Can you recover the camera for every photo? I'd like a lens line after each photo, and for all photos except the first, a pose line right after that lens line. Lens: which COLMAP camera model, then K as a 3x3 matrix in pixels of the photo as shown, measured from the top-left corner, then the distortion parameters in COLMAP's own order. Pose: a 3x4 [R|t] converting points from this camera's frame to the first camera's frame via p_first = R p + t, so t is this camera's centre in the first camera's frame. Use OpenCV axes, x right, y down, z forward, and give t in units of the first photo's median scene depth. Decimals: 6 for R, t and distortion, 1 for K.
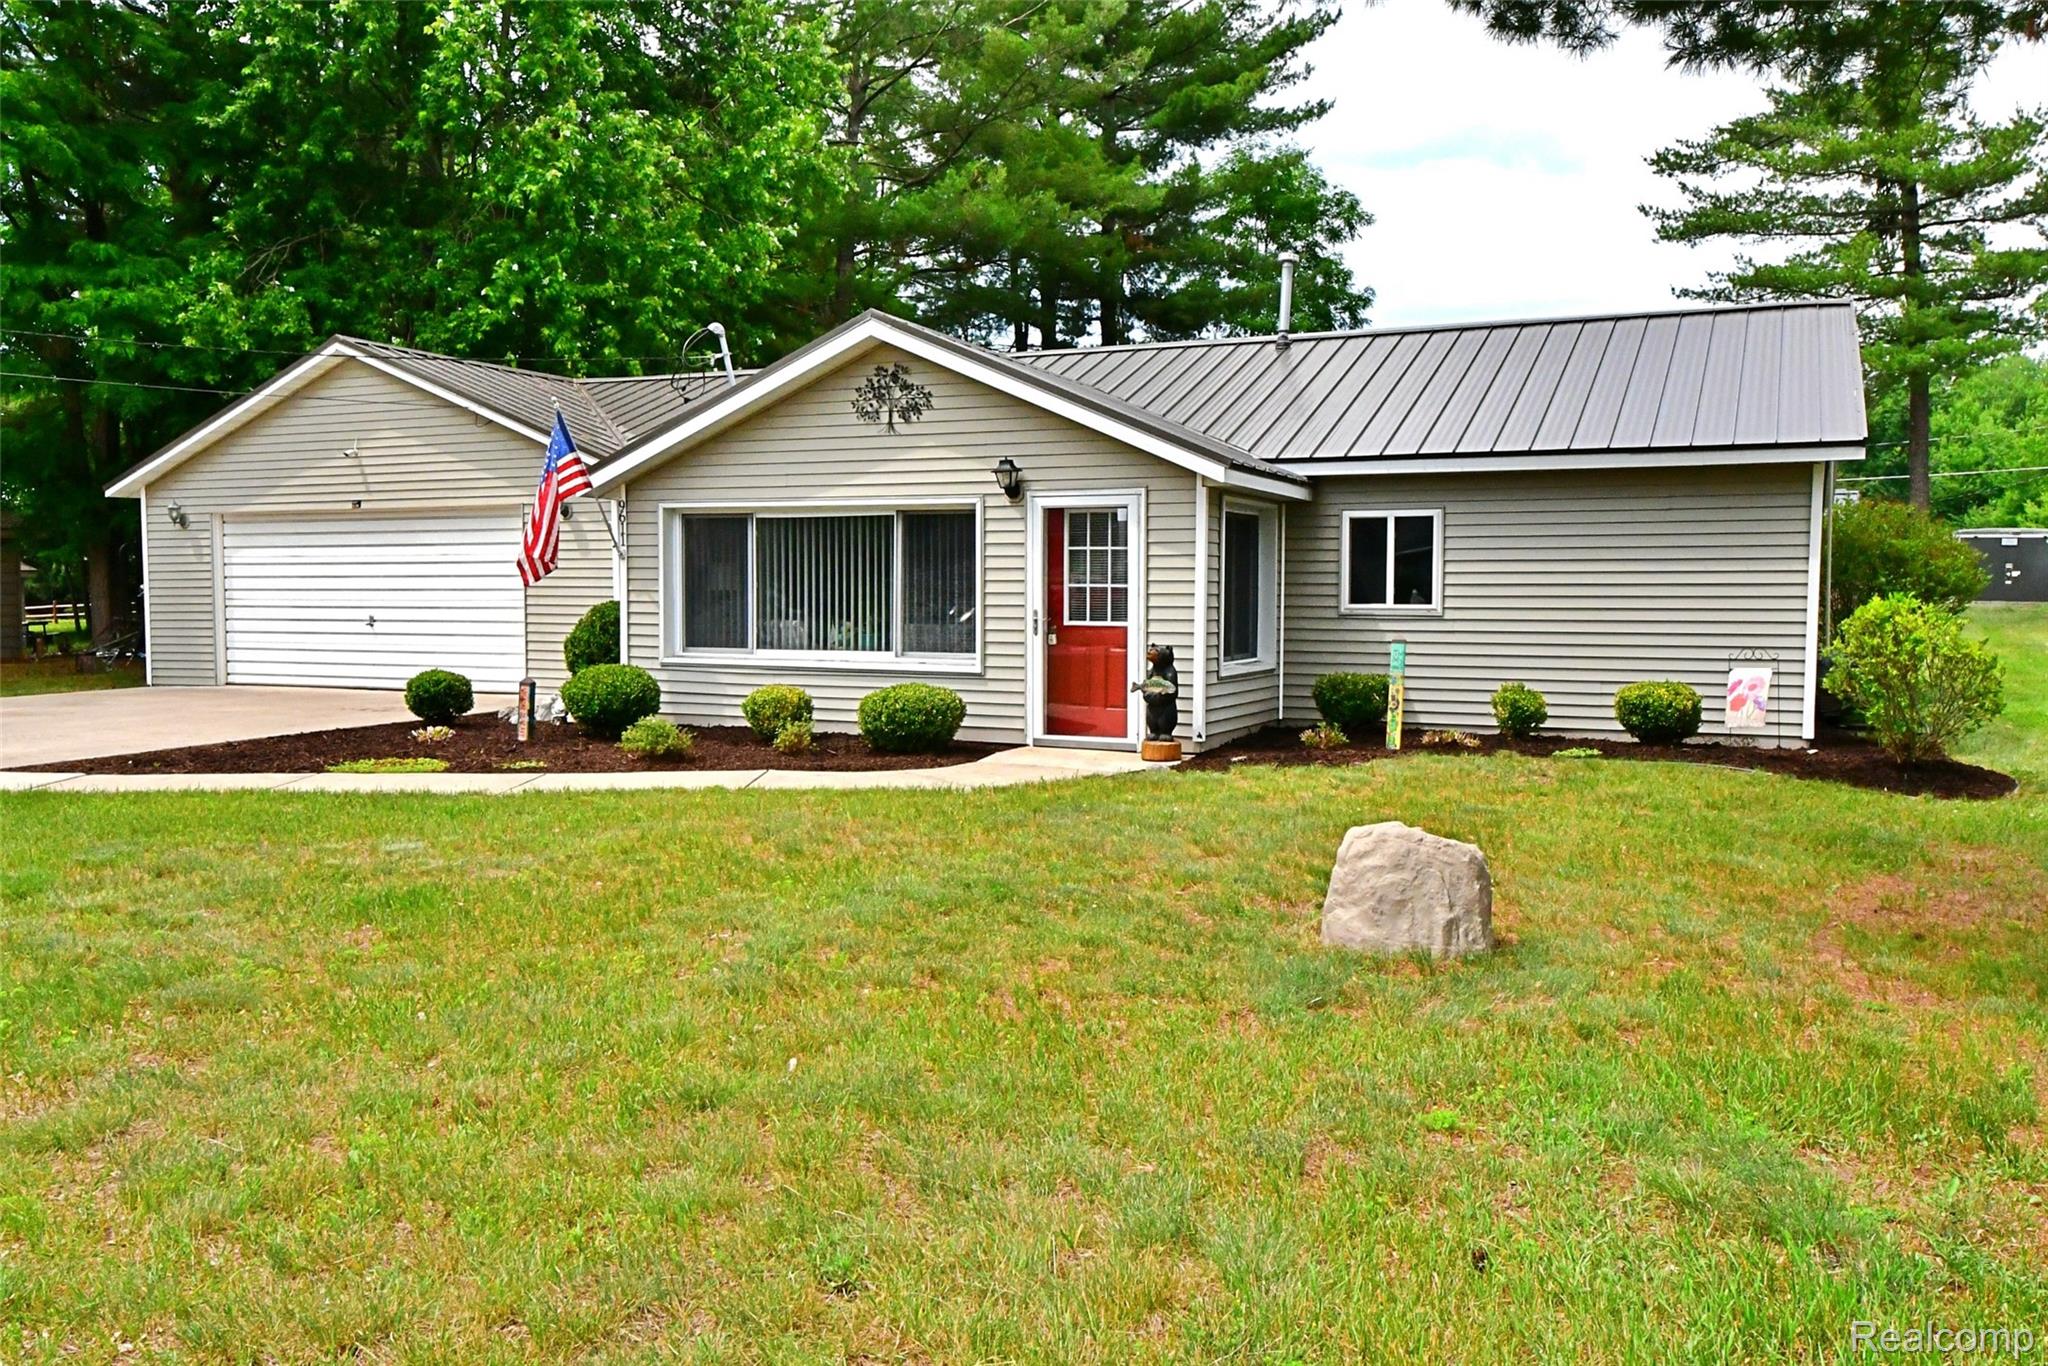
lens RADIAL K [[1623.3, 0, 1024.0], [0, 1623.3, 683.0], [0, 0, 1]] dist [0.026216, 0.005772]
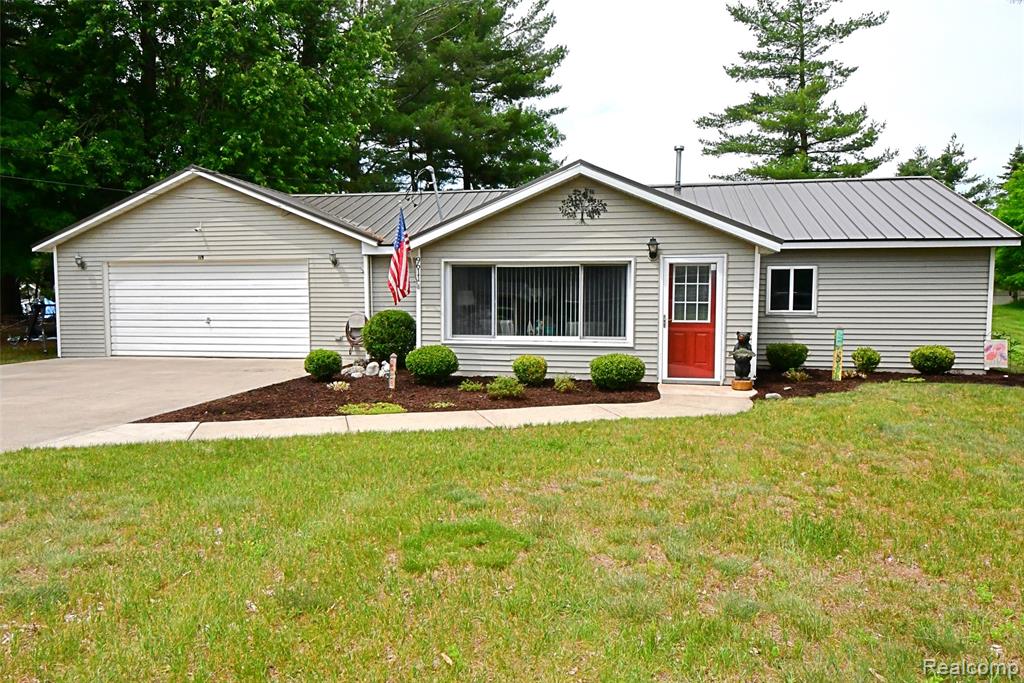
lens RADIAL K [[693.5, 0, 506.1], [0, 693.5, 337.9], [0, 0, 1]] dist [0.017002, -0.005882]
pose [[0.970515, -0.015444, 0.240547, -0.356201], [0.015449, 0.999879, 0.001863, -0.019826], [-0.240547, 0.001908, 0.970636, 0.208098]]
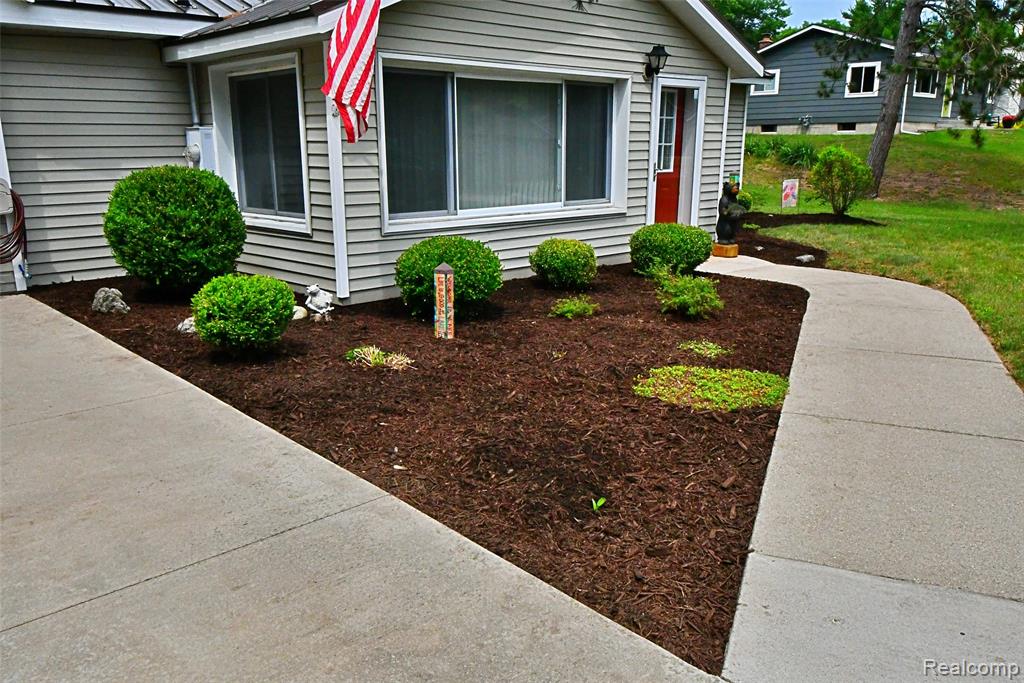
lens RADIAL K [[811.7, 0, 512.0], [0, 811.7, 341.5], [0, 0, 1]] dist [0.026216, 0.005772]
pose [[0.391243, -0.221204, 0.893307, -0.644771], [0.060211, 0.974756, 0.215001, -0.048805], [-0.918316, -0.030331, 0.394685, 0.772420]]
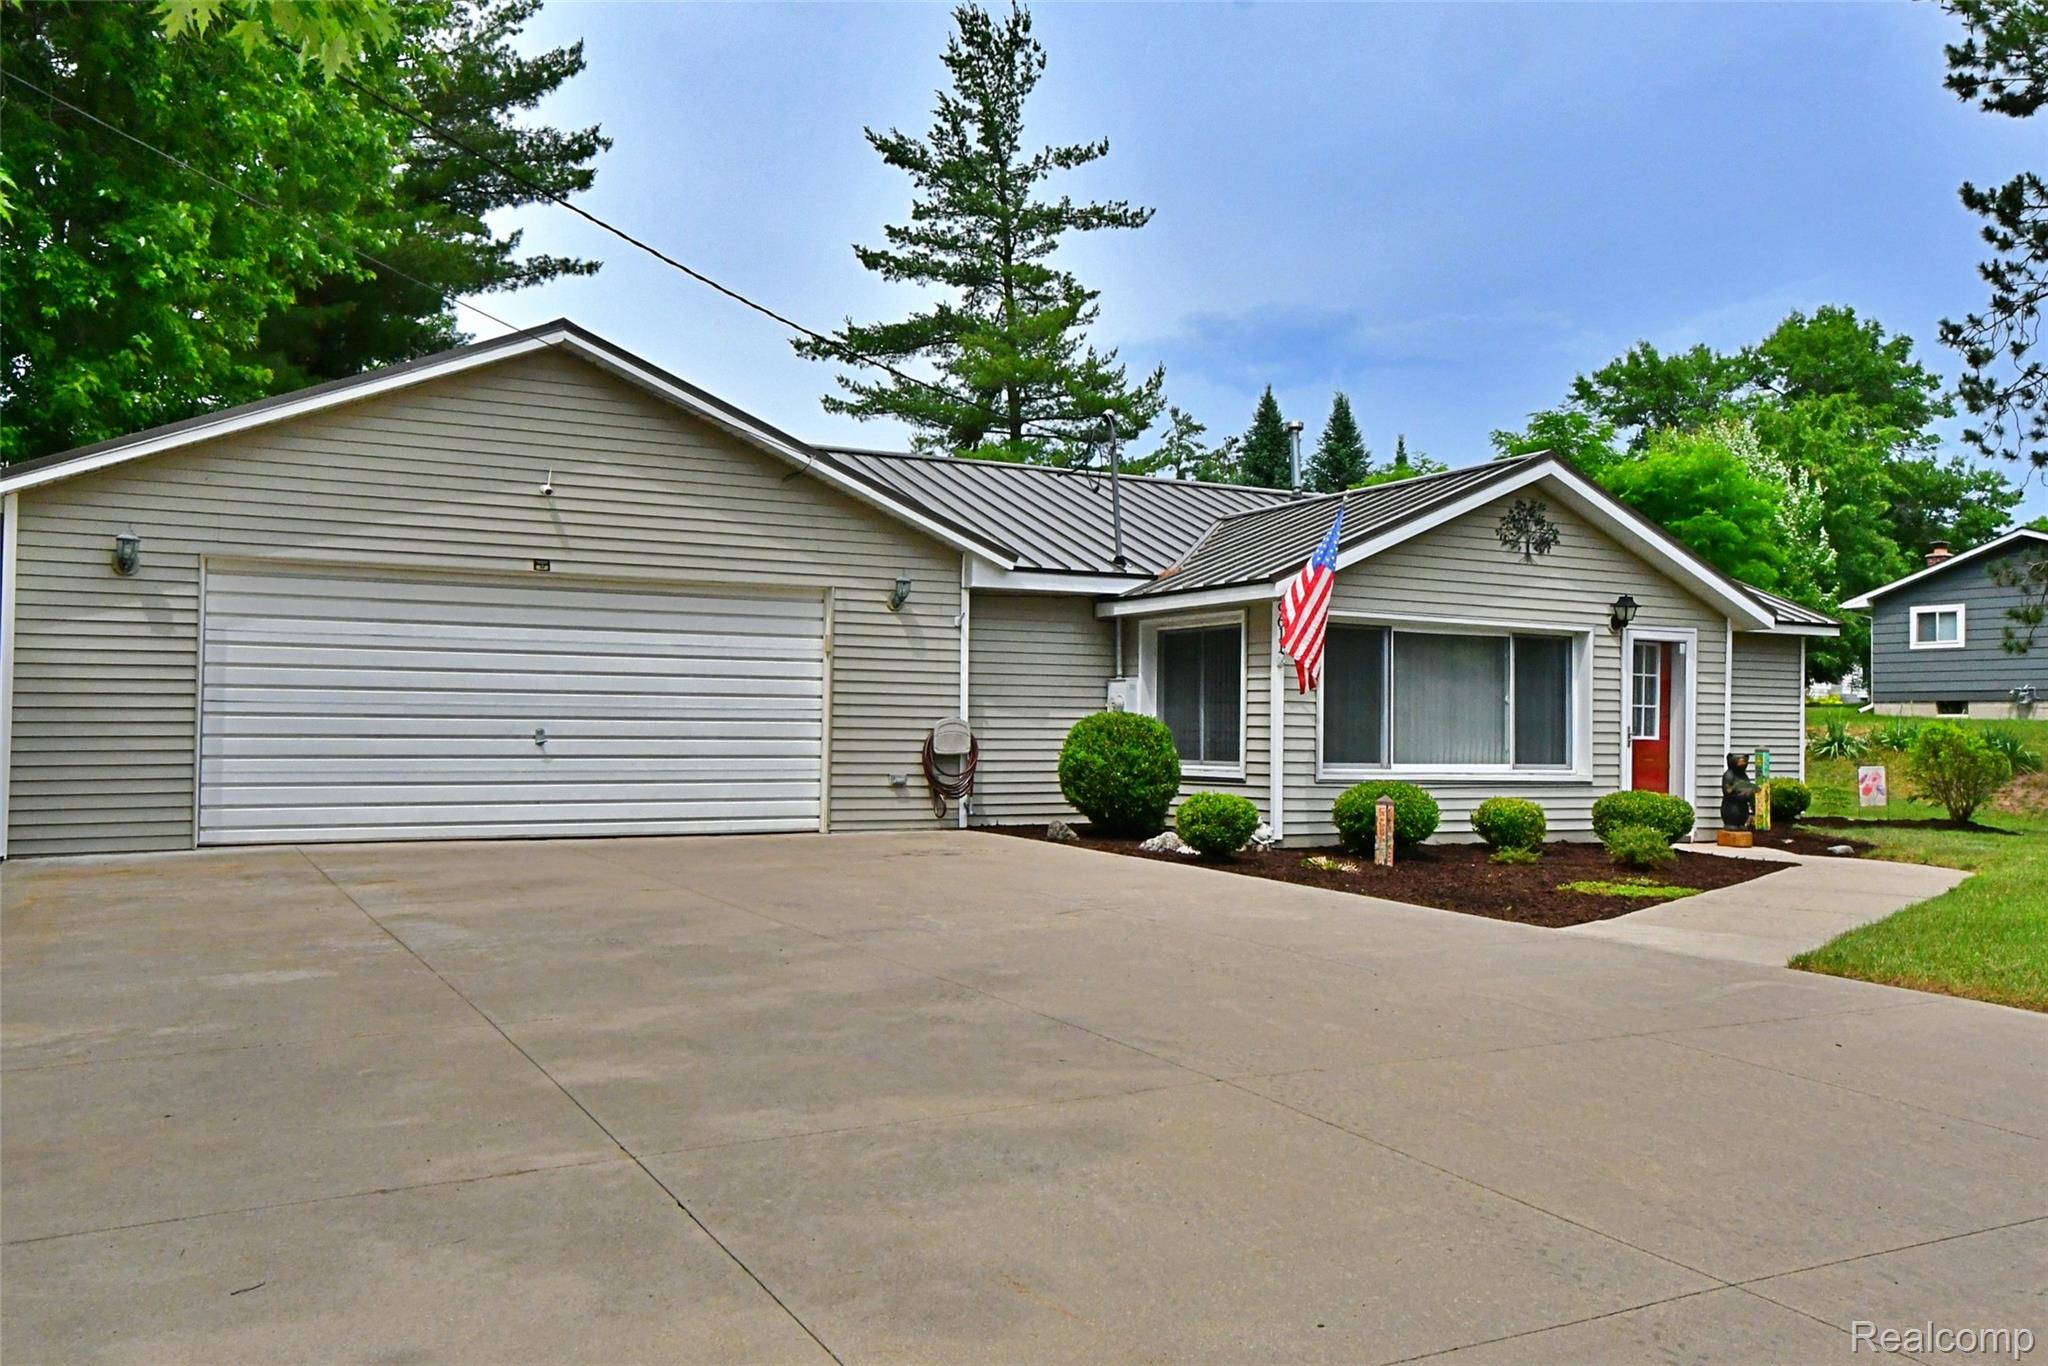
lens RADIAL K [[1623.3, 0, 1024.0], [0, 1623.3, 683.0], [0, 0, 1]] dist [0.026216, 0.005772]
pose [[0.614674, 0.030319, 0.788198, -1.098826], [0.034265, 0.997291, -0.065084, -0.012945], [-0.788036, 0.067013, 0.611971, 0.577880]]
